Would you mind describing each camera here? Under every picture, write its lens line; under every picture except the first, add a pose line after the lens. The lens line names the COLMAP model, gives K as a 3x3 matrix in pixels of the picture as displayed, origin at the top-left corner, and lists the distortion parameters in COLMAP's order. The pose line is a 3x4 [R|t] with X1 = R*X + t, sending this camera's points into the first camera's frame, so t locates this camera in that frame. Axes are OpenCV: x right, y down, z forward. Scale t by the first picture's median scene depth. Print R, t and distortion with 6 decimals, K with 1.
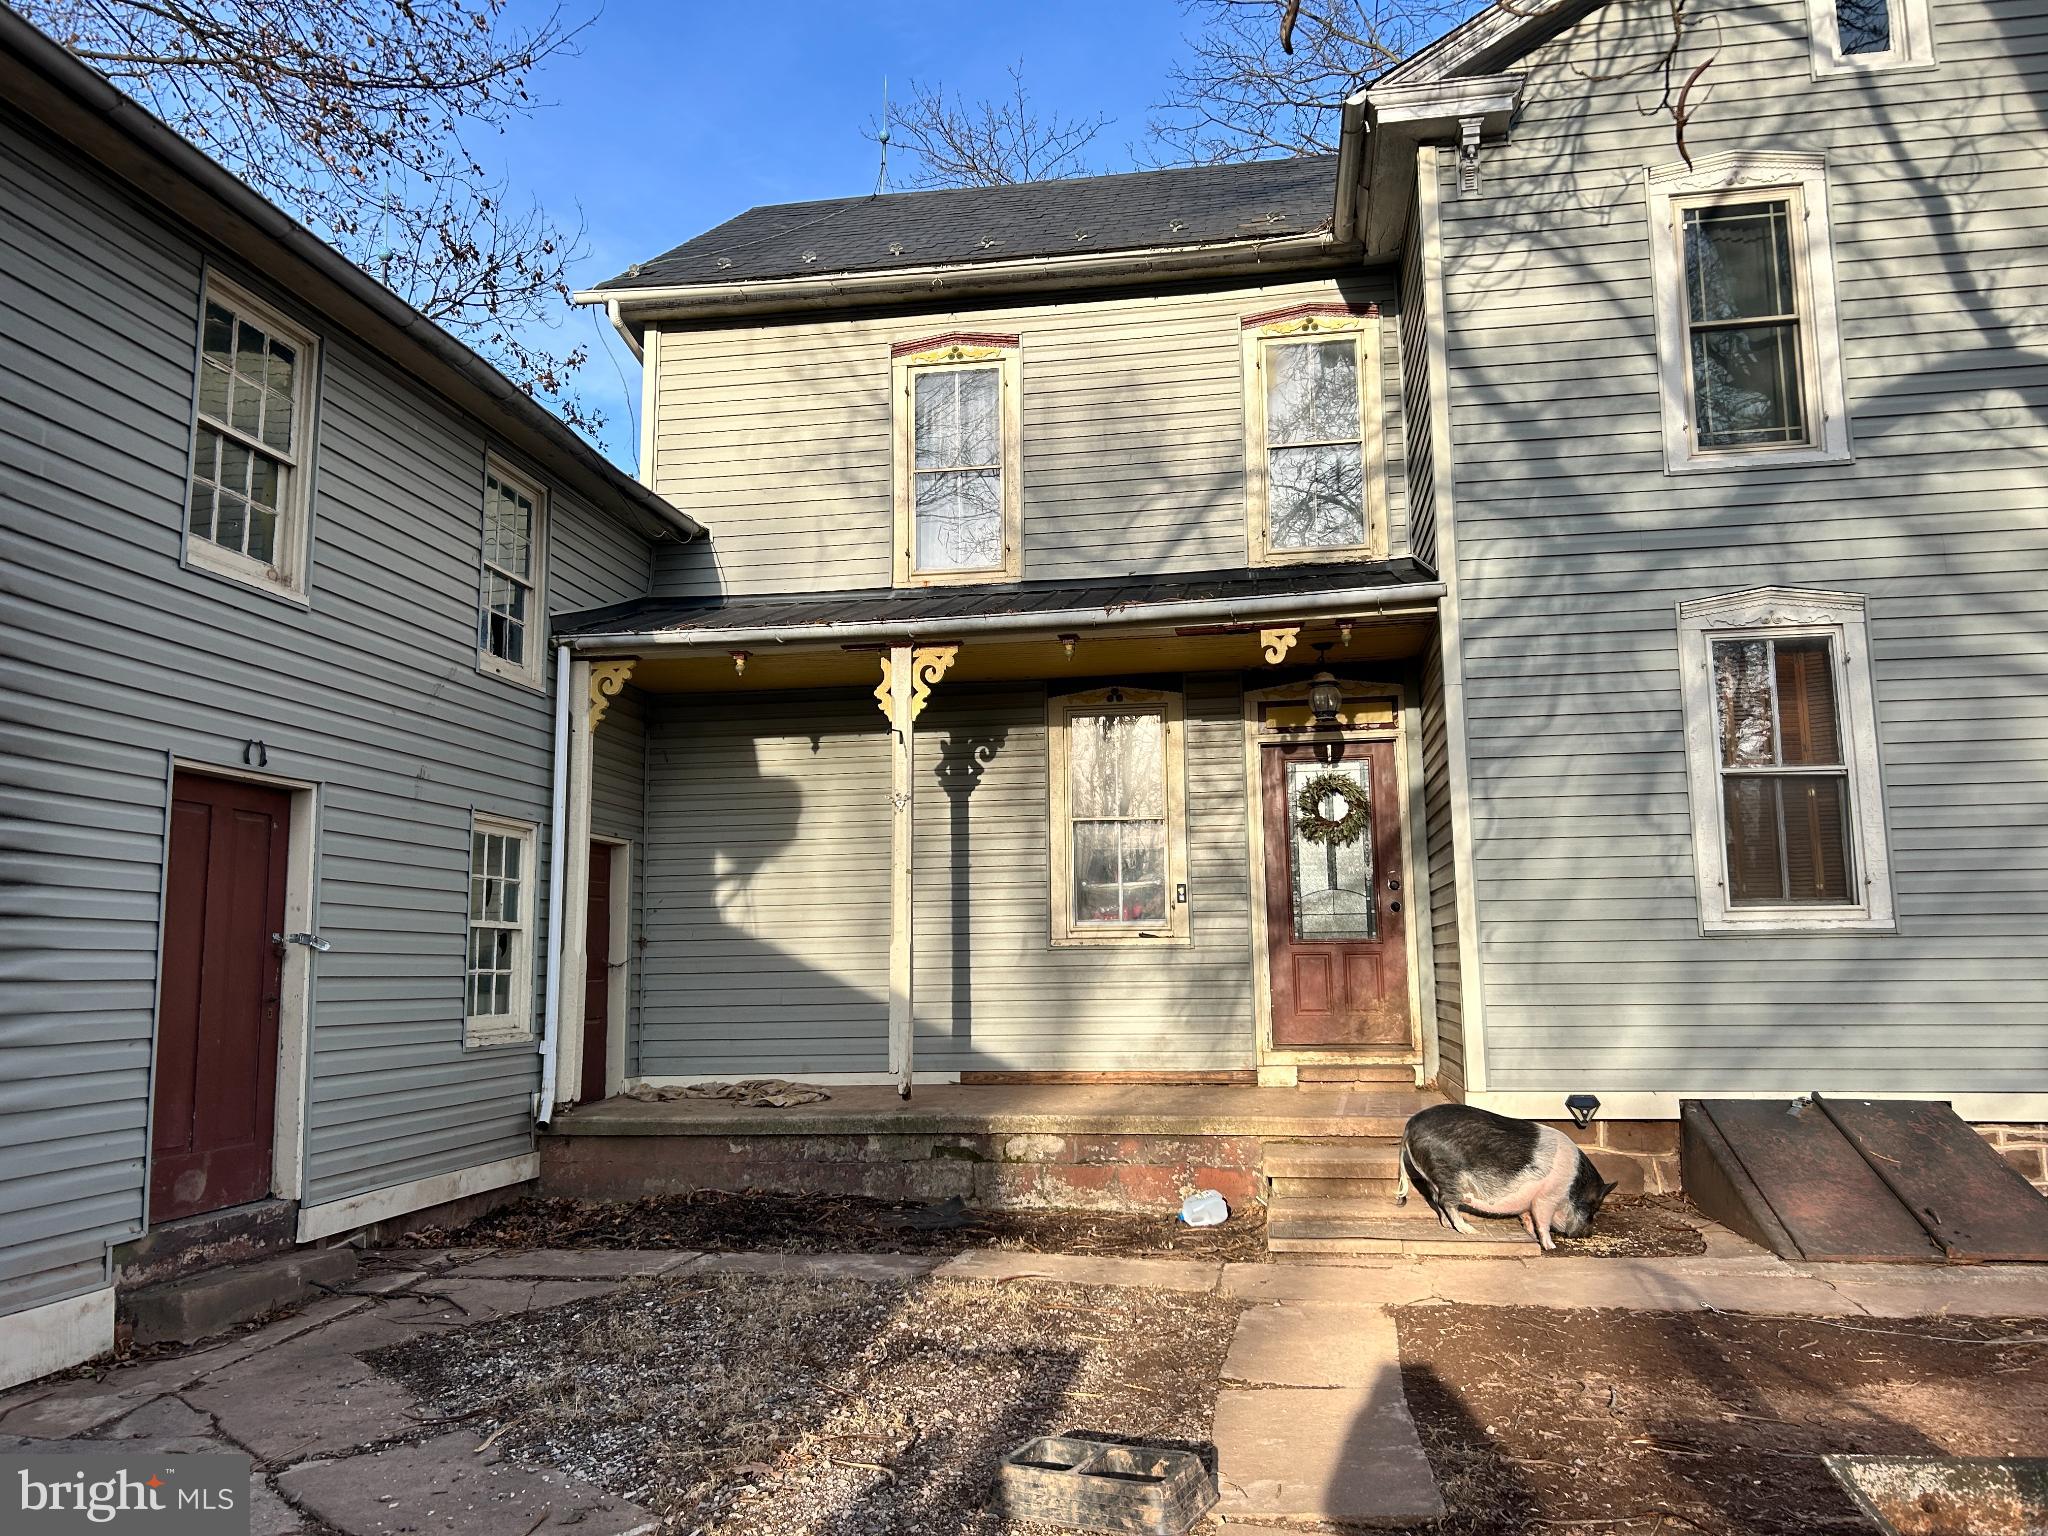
lens RADIAL K [[1515.0, 0, 1024.0], [0, 1515.0, 768.0], [0, 0, 1]] dist [0.092638, -0.111899]
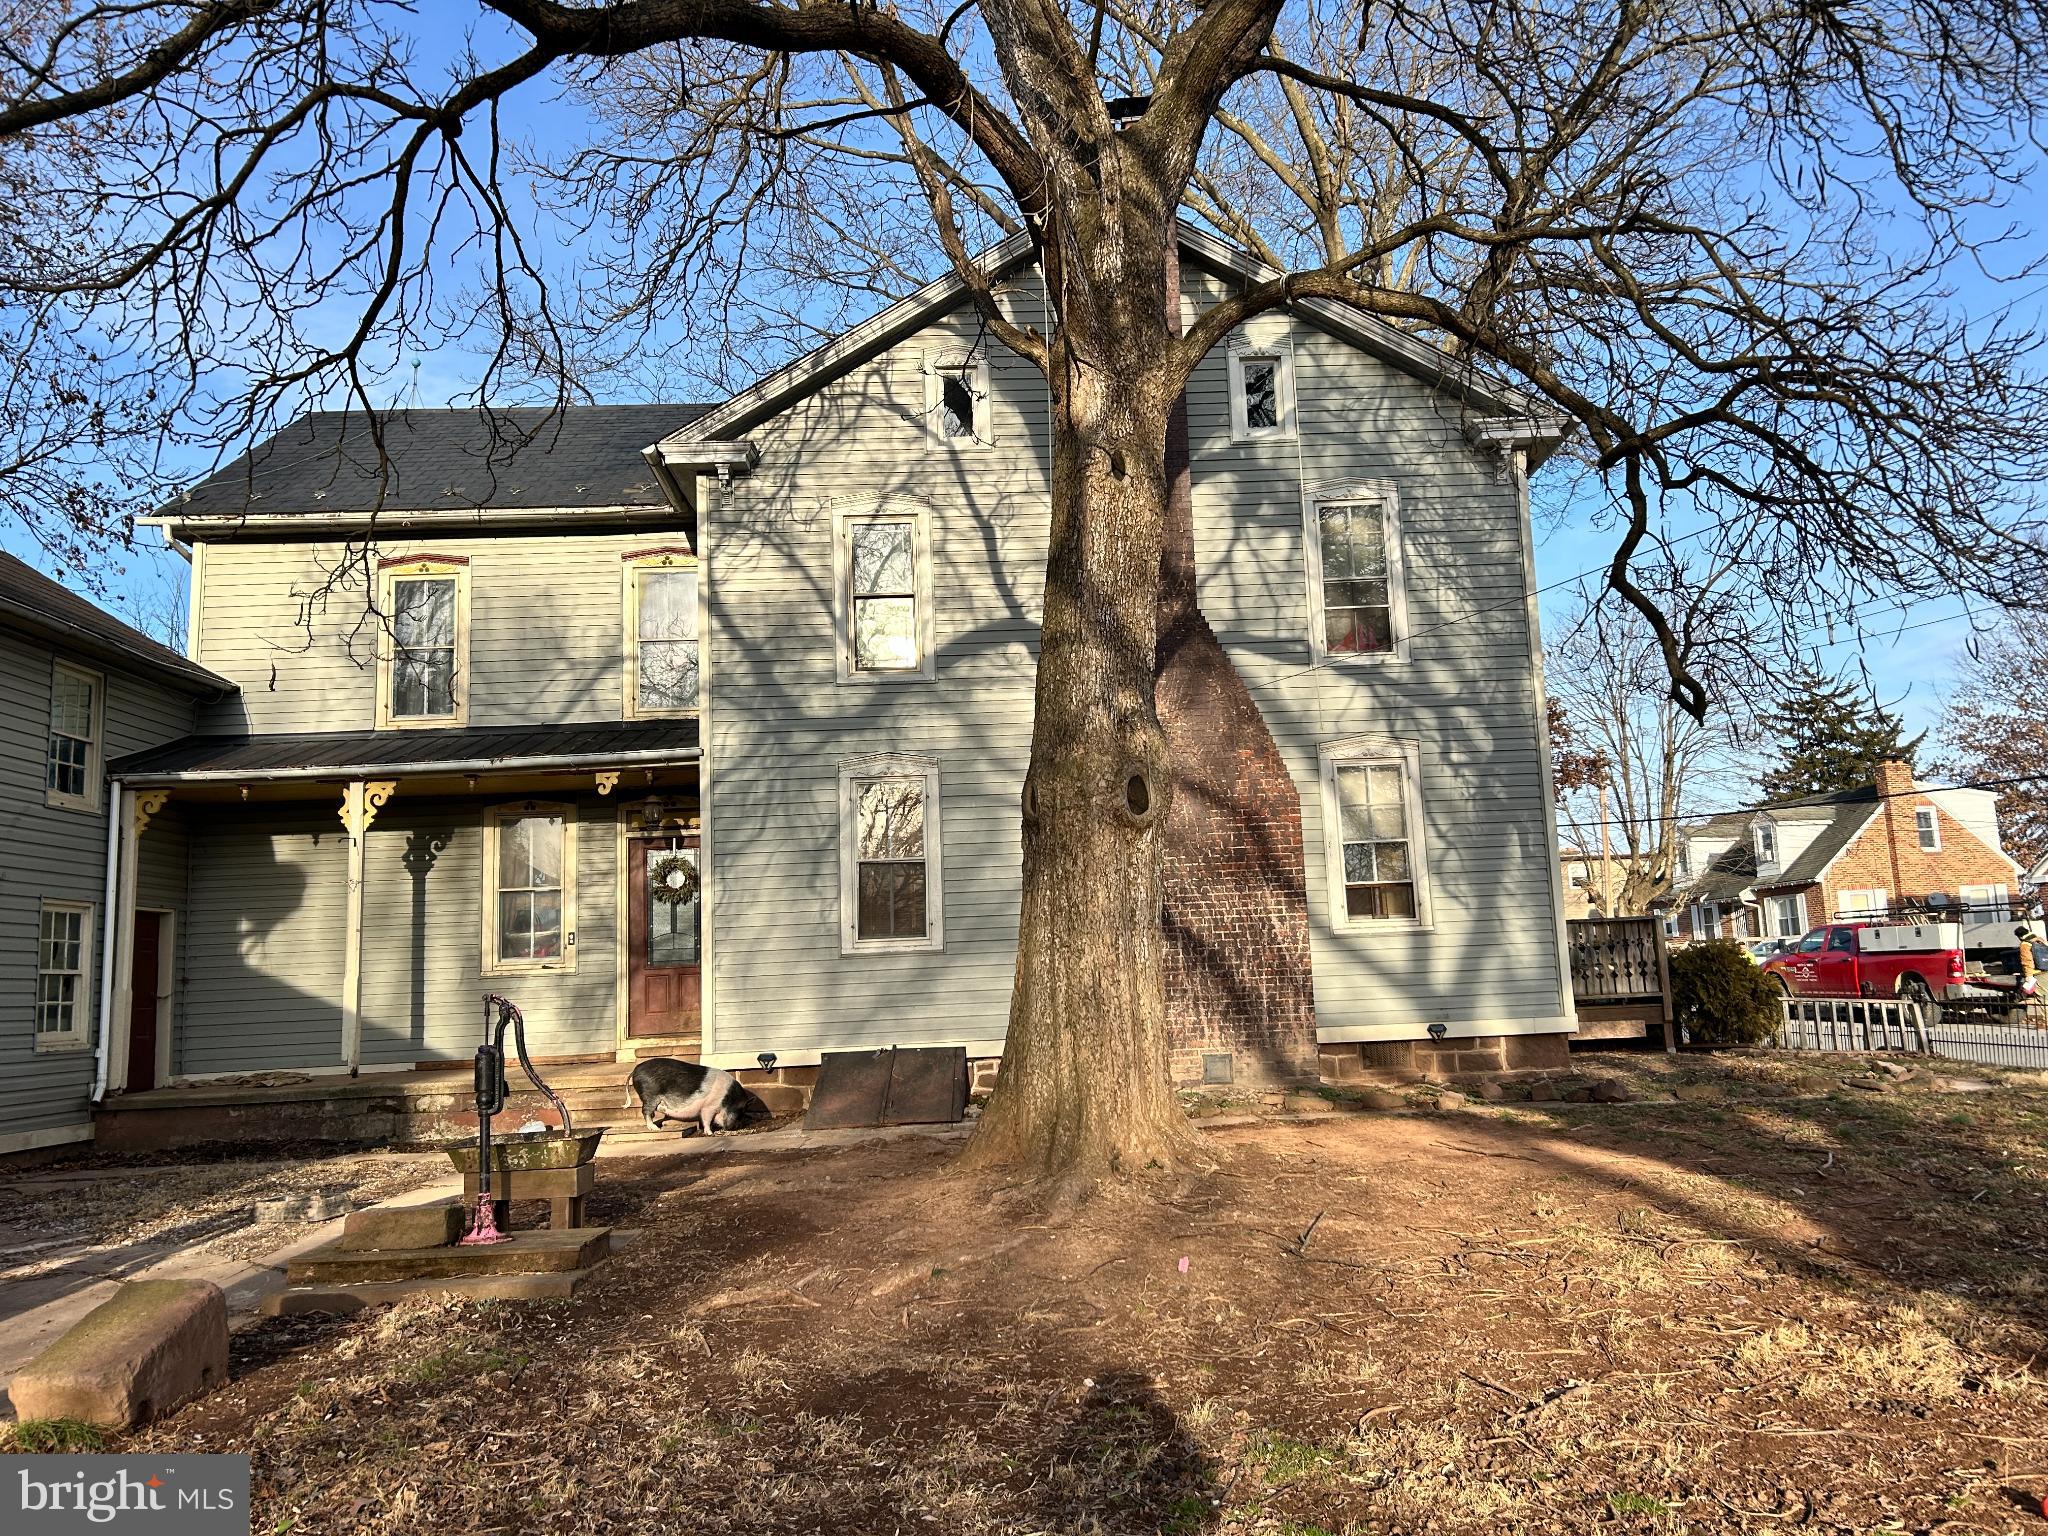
lens RADIAL K [[1487.1, 0, 1036.4], [0, 1487.1, 786.9], [0, 0, 1]] dist [0.005625, -0.003713]
pose [[0.978657, -0.002490, 0.205485, 0.285726], [0.003188, 0.999990, -0.003067, -0.070327], [-0.205476, 0.003656, 0.978655, -0.616098]]
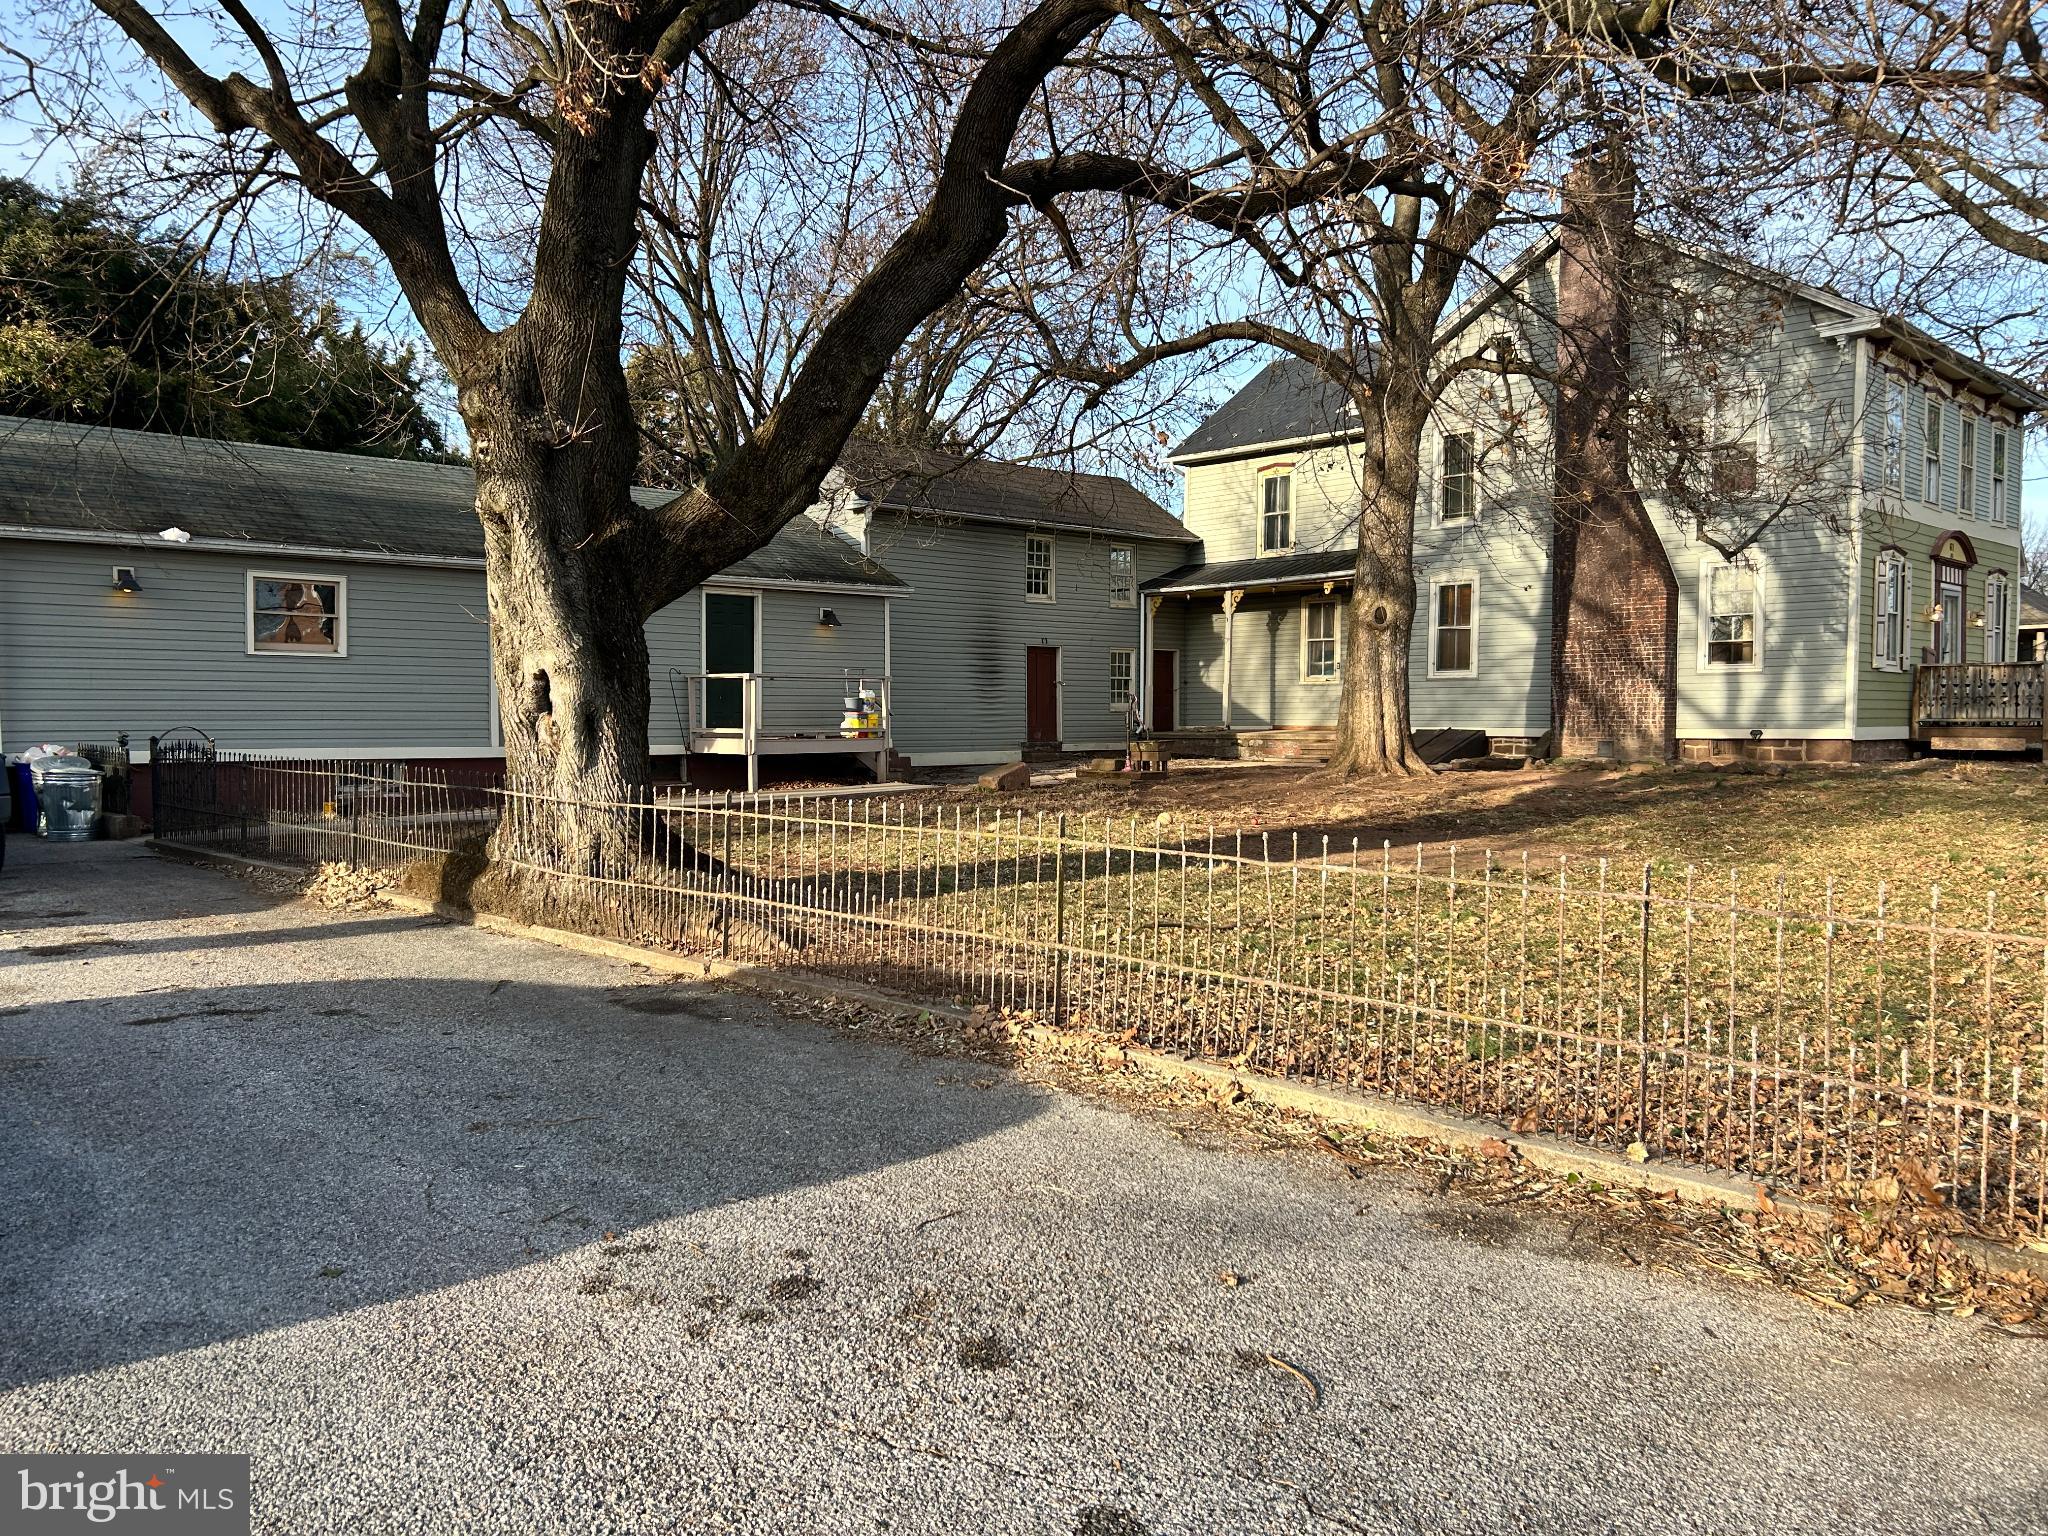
lens RADIAL K [[1487.1, 0, 1036.4], [0, 1487.1, 786.9], [0, 0, 1]] dist [0.005625, -0.003713]
pose [[0.800663, 0.041460, -0.597679, 1.507156], [0.070511, 0.984149, 0.162727, -0.215284], [0.594951, -0.172432, 0.785048, -1.790437]]
